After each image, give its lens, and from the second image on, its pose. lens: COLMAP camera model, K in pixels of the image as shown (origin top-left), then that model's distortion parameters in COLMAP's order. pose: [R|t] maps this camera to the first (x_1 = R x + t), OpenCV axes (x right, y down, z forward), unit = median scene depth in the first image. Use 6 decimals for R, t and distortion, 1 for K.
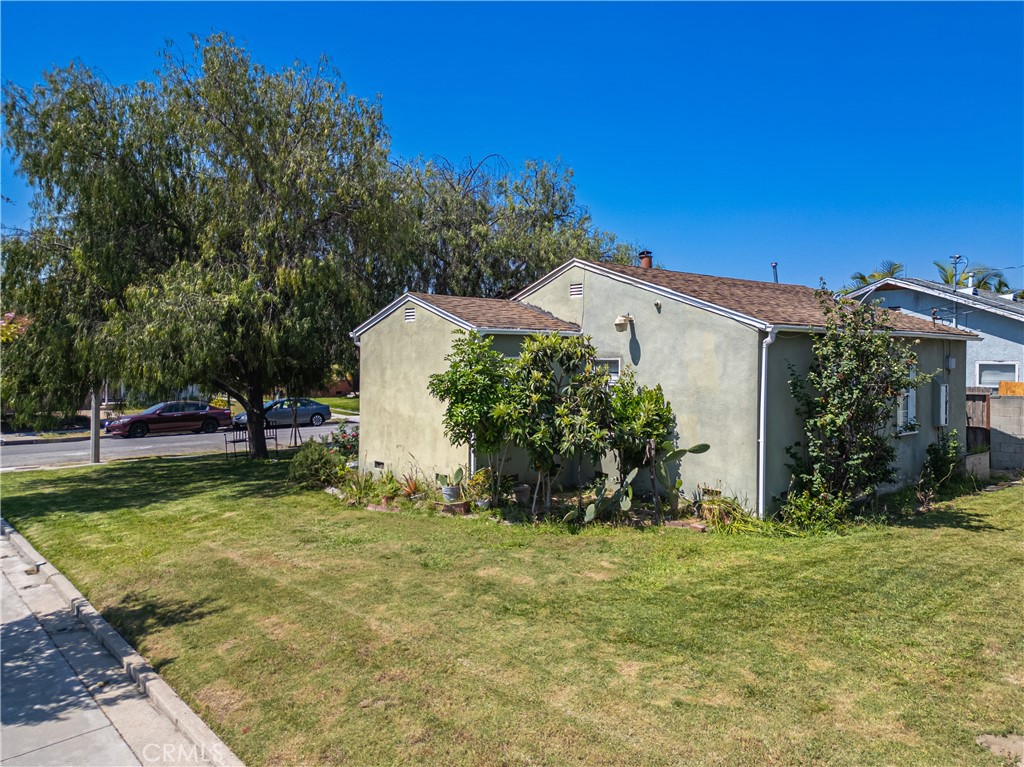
lens RADIAL K [[765.0, 0, 530.0], [0, 765.0, 361.1], [0, 0, 1]] dist [0.003575, 0.000083]
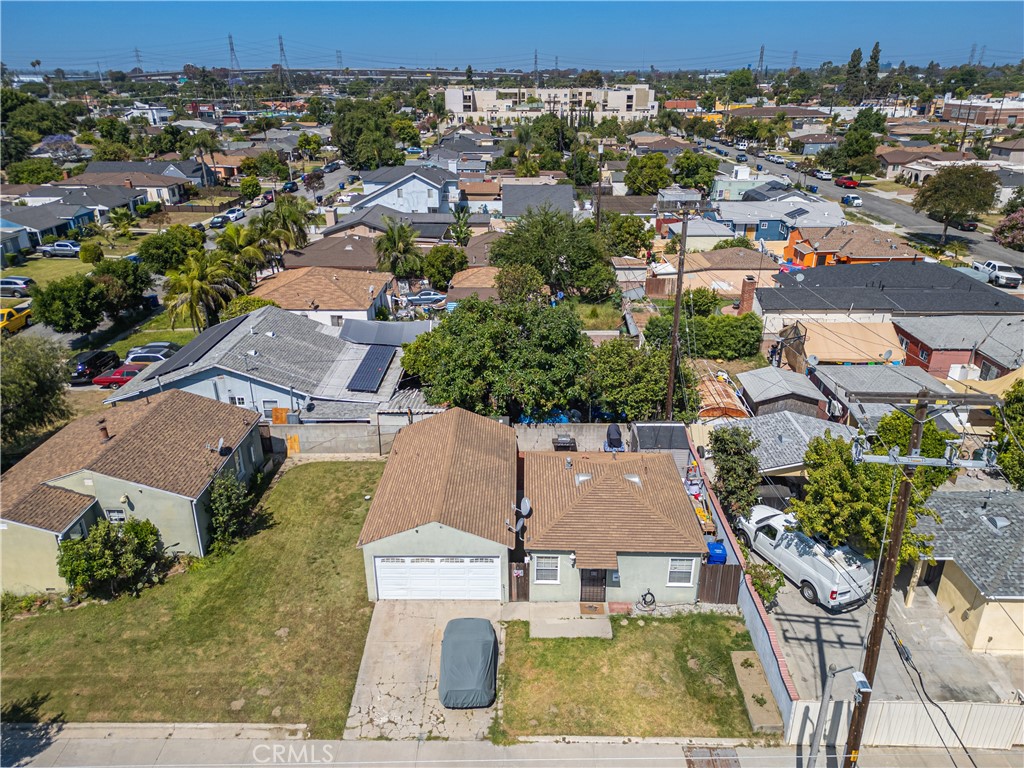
lens RADIAL K [[721.3, 0, 512.0], [0, 721.3, 384.0], [0, 0, 1]] dist [0.032569, -0.000649]
pose [[0.666636, -0.299931, 0.682376, -0.543594], [0.009741, 0.918898, 0.394374, -1.343040], [-0.745319, -0.256257, 0.615493, -1.262760]]
